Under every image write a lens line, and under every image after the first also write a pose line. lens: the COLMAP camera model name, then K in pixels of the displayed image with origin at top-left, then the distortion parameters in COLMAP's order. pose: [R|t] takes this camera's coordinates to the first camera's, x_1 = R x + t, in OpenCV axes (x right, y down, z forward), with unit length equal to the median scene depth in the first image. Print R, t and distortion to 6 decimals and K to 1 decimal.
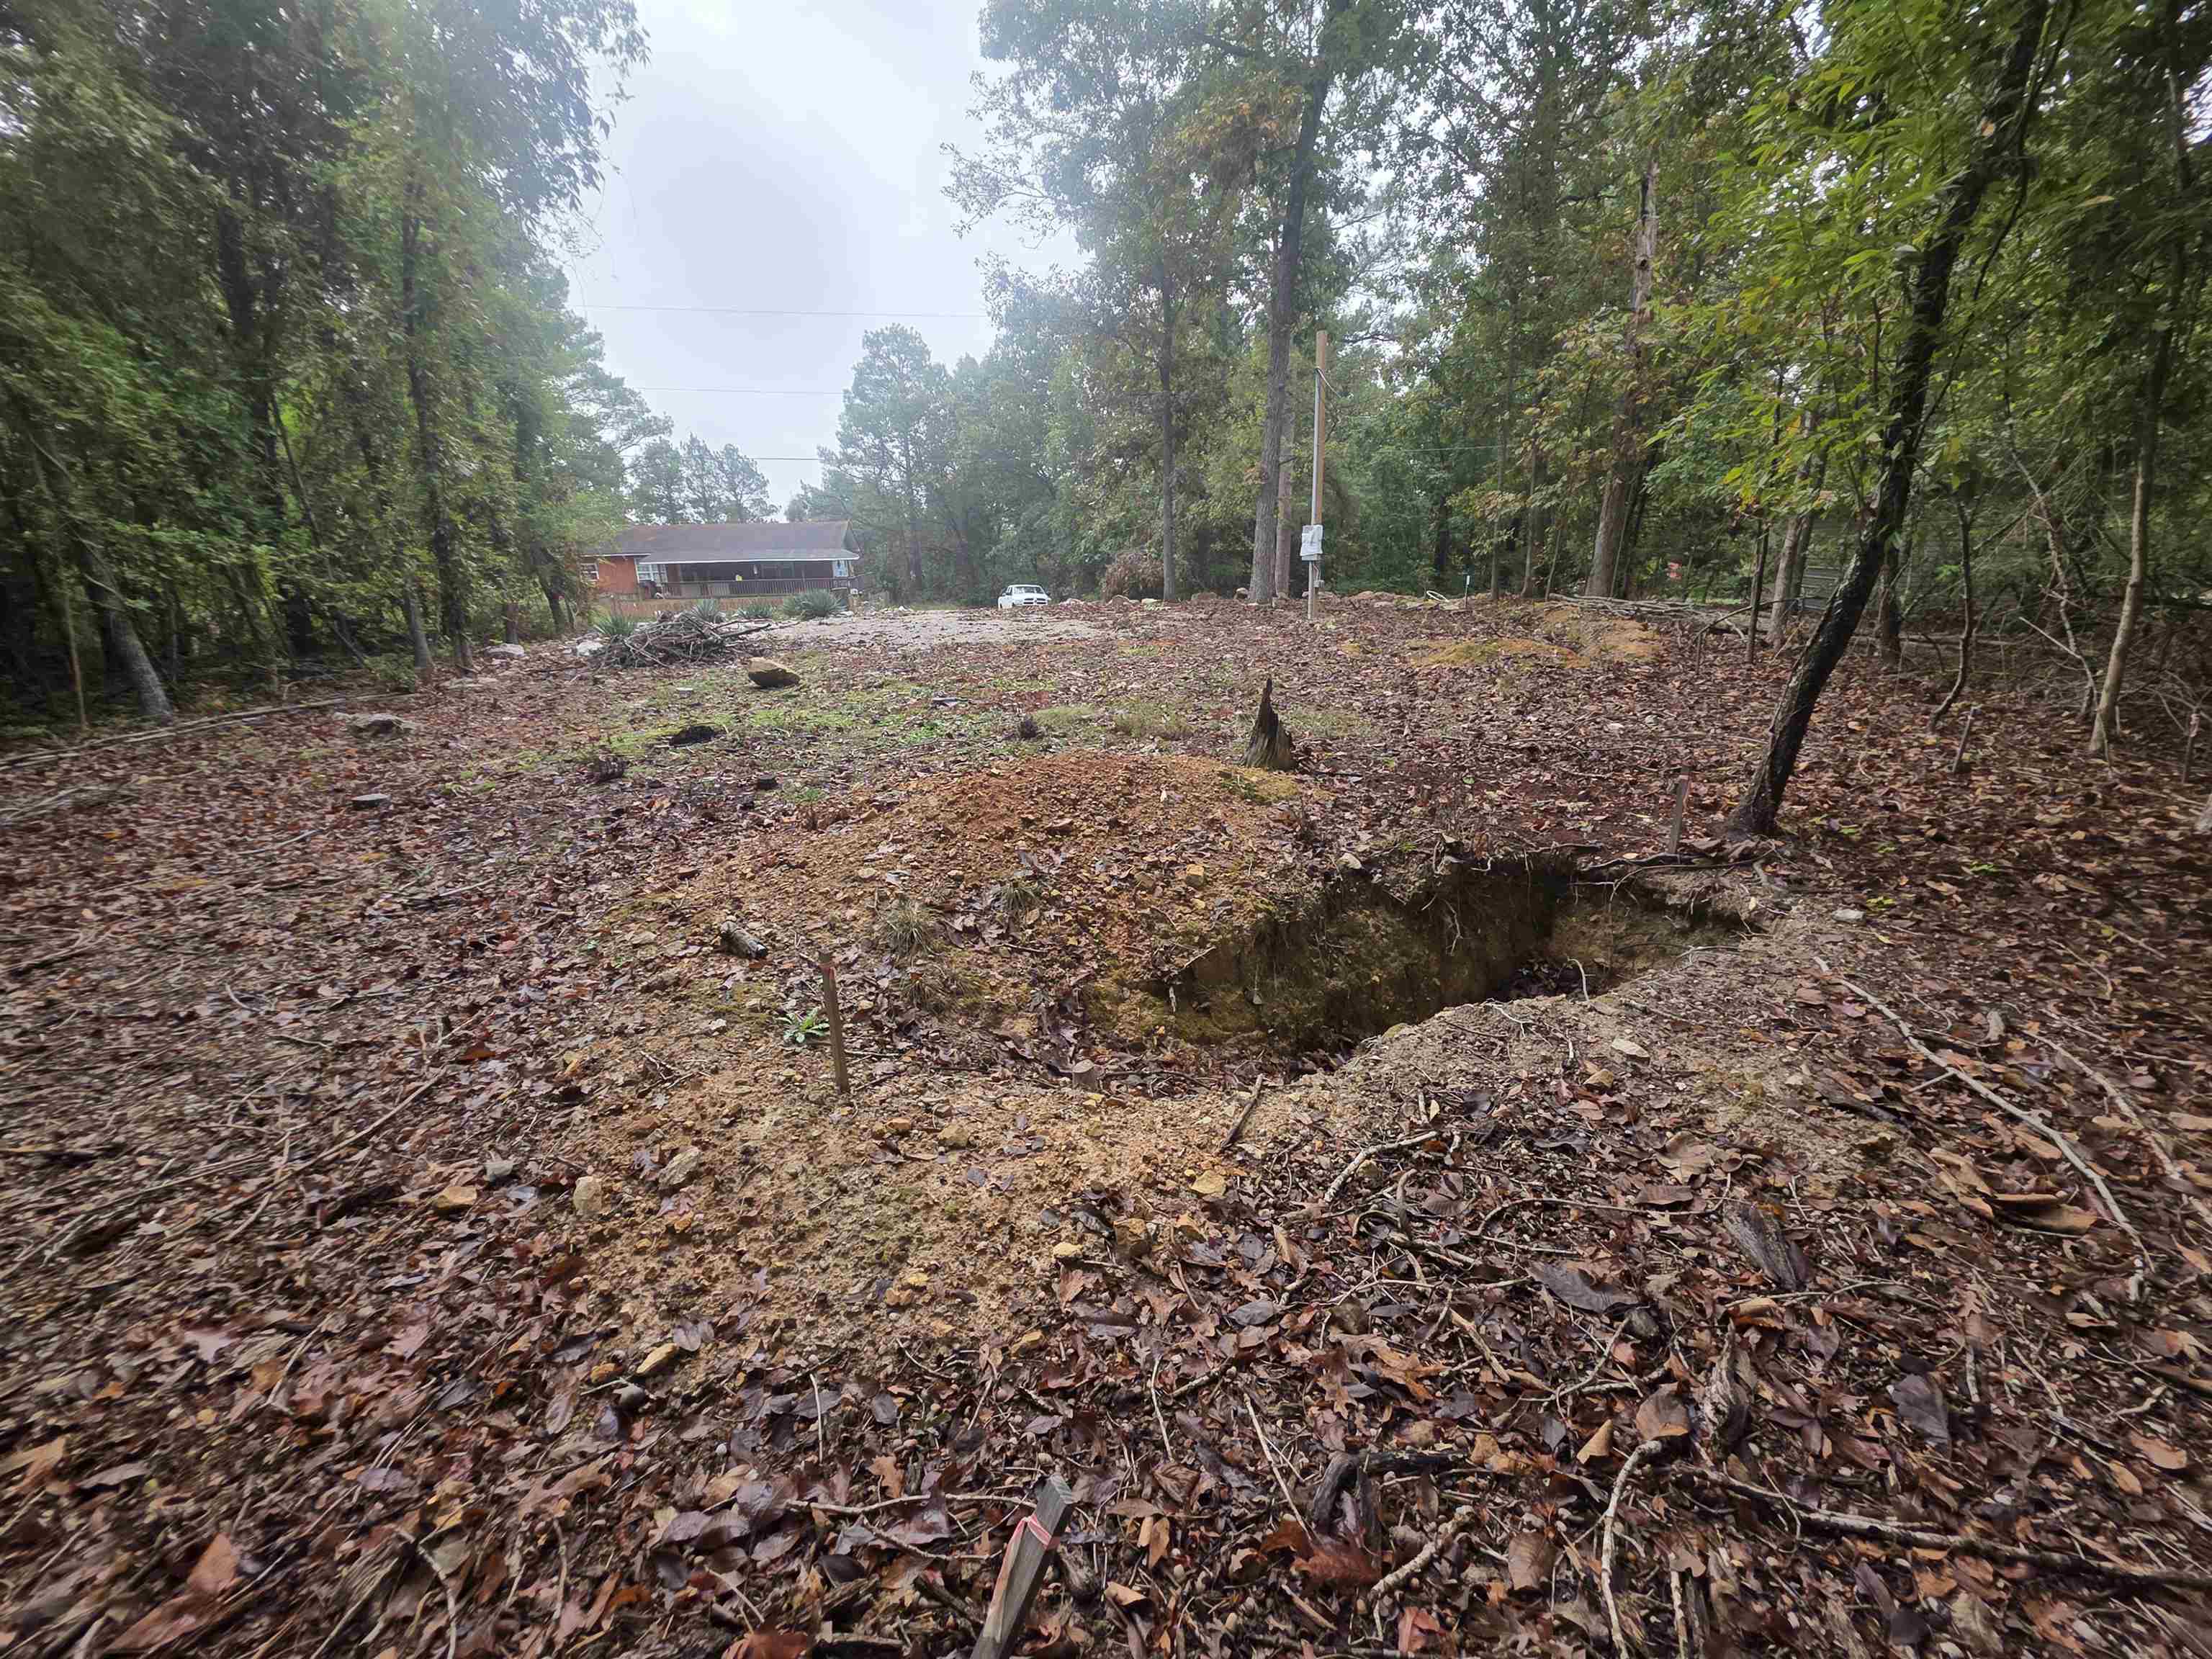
lens RADIAL K [[888.9, 0, 1107.9], [0, 888.9, 830.9], [0, 0, 1]] dist [0.002303, 0.000585]
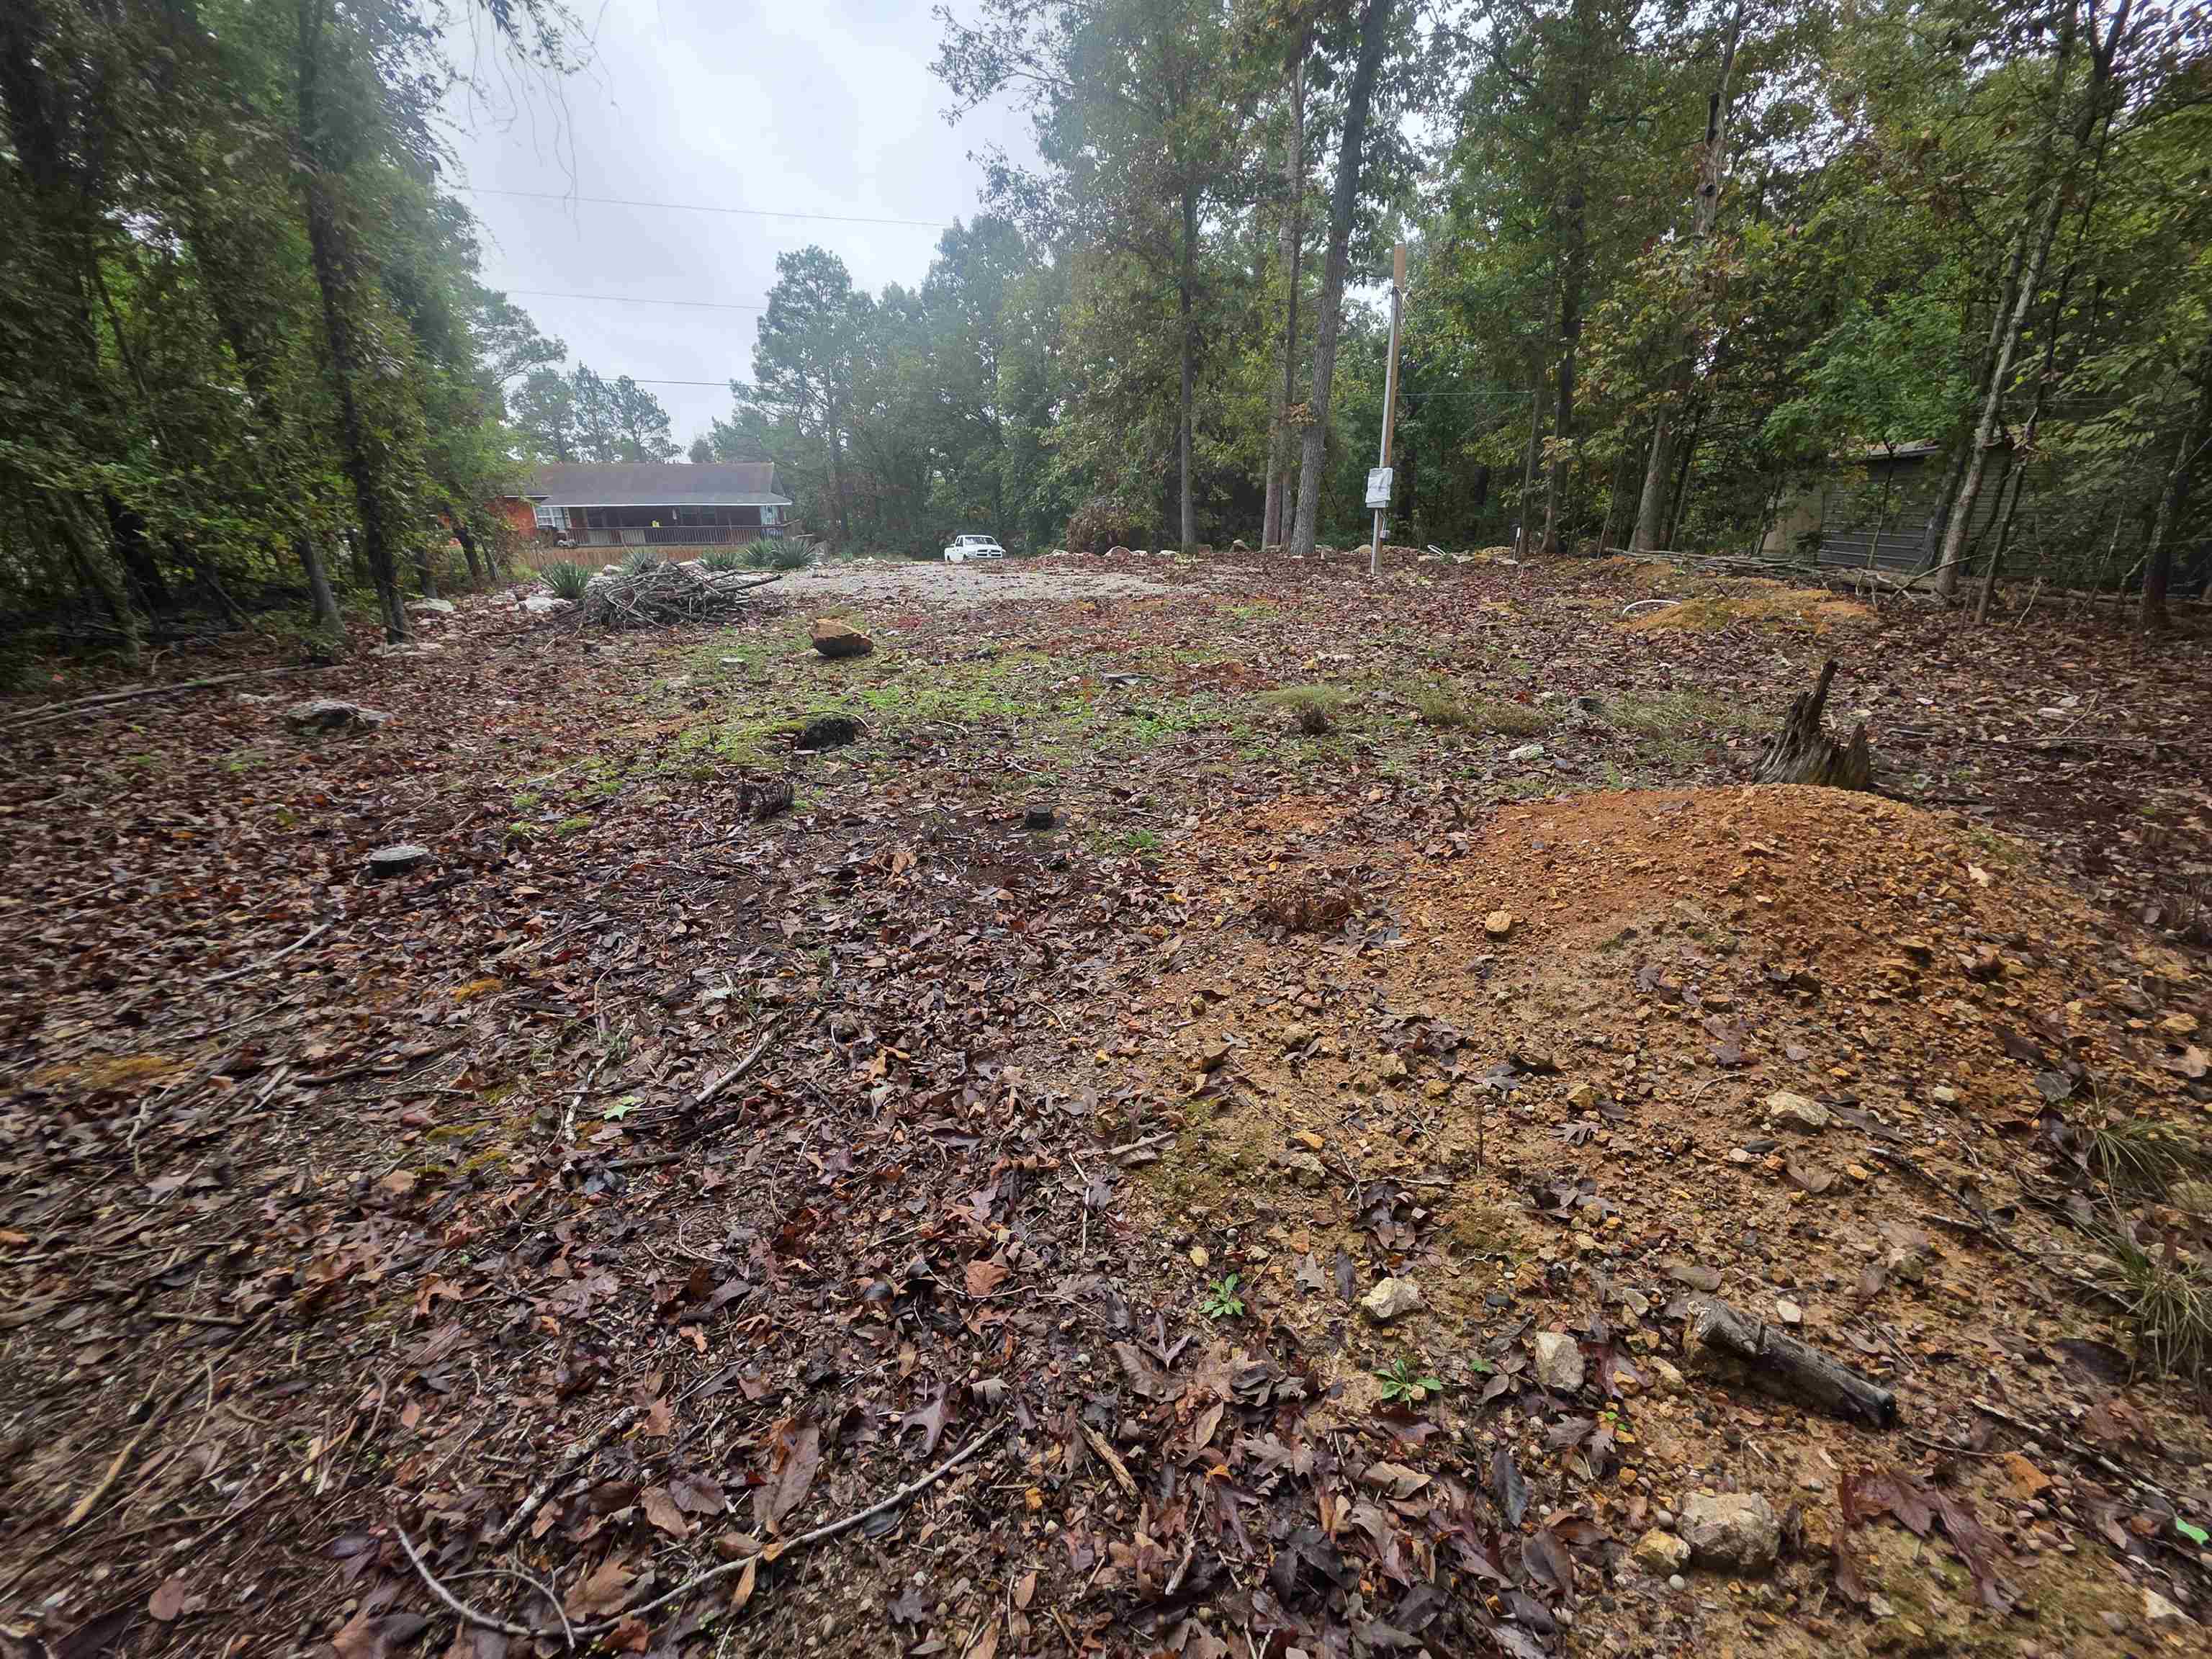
lens RADIAL K [[888.9, 0, 1104.9], [0, 888.9, 826.1], [0, 0, 1]] dist [0.002303, 0.000585]
pose [[0.995122, -0.021766, 0.096217, -0.098097], [0.017594, 0.998877, 0.043994, -0.018680], [-0.097067, -0.042087, 0.994388, 0.082656]]
